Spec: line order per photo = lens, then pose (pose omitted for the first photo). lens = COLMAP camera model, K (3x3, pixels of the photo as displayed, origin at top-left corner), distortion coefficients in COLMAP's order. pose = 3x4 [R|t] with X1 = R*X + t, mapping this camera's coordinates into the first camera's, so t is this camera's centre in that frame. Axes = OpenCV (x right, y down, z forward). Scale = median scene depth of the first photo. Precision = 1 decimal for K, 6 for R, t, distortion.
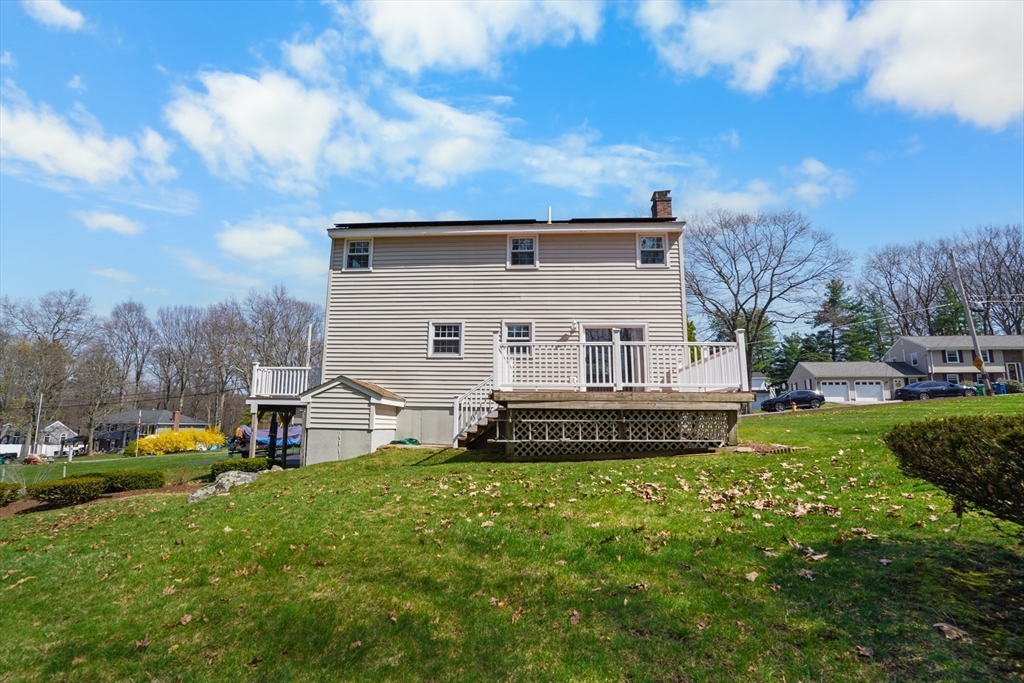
lens RADIAL K [[507.8, 0, 509.1], [0, 507.8, 340.8], [0, 0, 1]] dist [-0.084540, 0.041457]
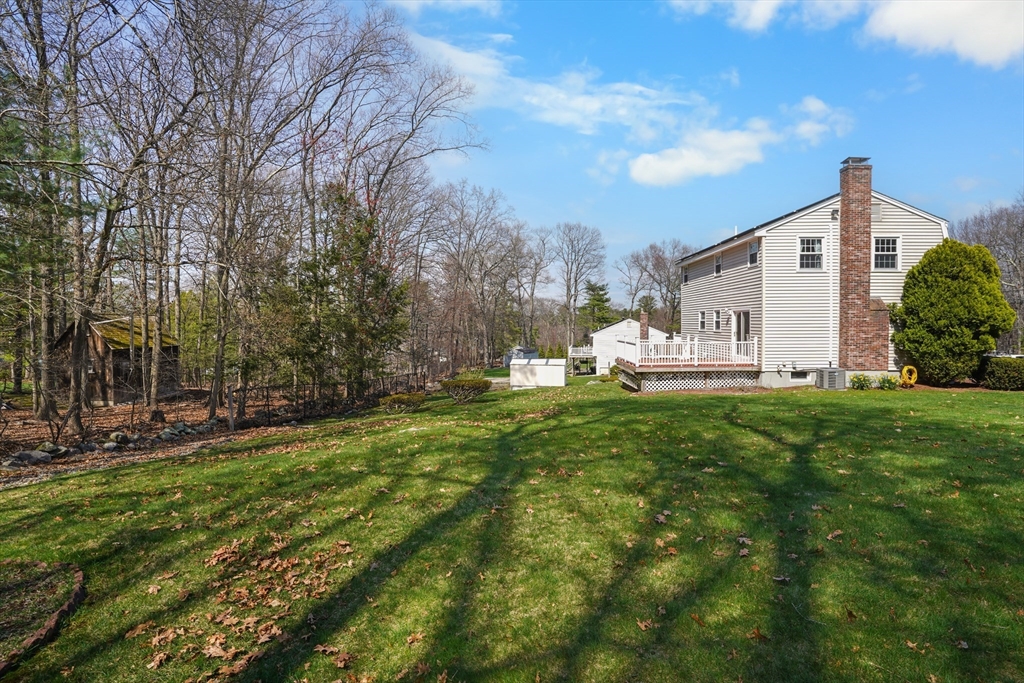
lens RADIAL K [[507.8, 0, 509.1], [0, 507.8, 340.8], [0, 0, 1]] dist [-0.084540, 0.041457]
pose [[0.042234, 0.019493, -0.998918, 1.600791], [0.174925, 0.984222, 0.026602, -0.098825], [0.983675, -0.175859, 0.038158, 0.252931]]
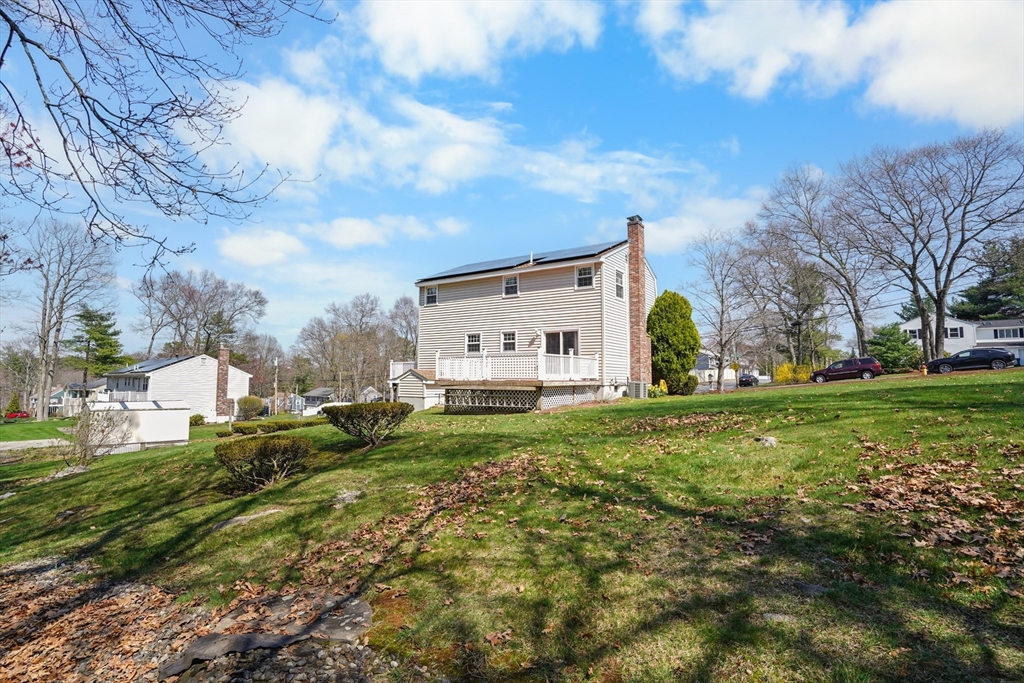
lens RADIAL K [[507.8, 0, 509.1], [0, 507.8, 340.8], [0, 0, 1]] dist [-0.084540, 0.041457]
pose [[0.872512, -0.047578, -0.486270, 0.796984], [0.087053, 0.994461, 0.058897, -0.100614], [0.480774, -0.093720, 0.871822, -0.410659]]
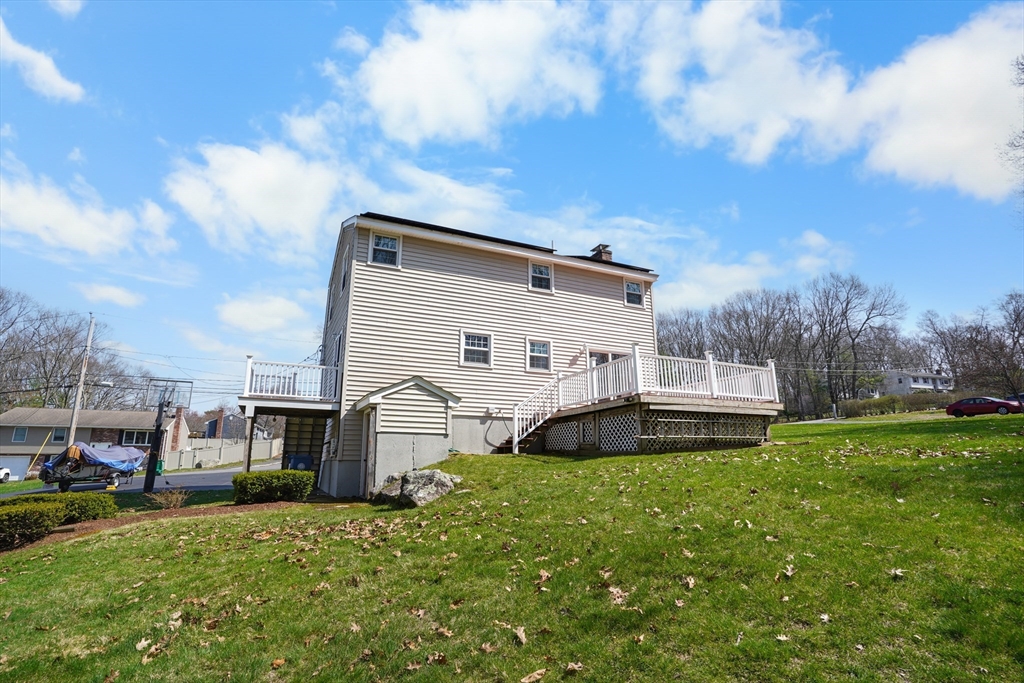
lens RADIAL K [[507.8, 0, 509.1], [0, 507.8, 340.8], [0, 0, 1]] dist [-0.084540, 0.041457]
pose [[0.865602, 0.105596, 0.489471, -0.563456], [-0.070577, 0.993482, -0.089516, 0.066242], [-0.495733, 0.042940, 0.867413, 0.087792]]
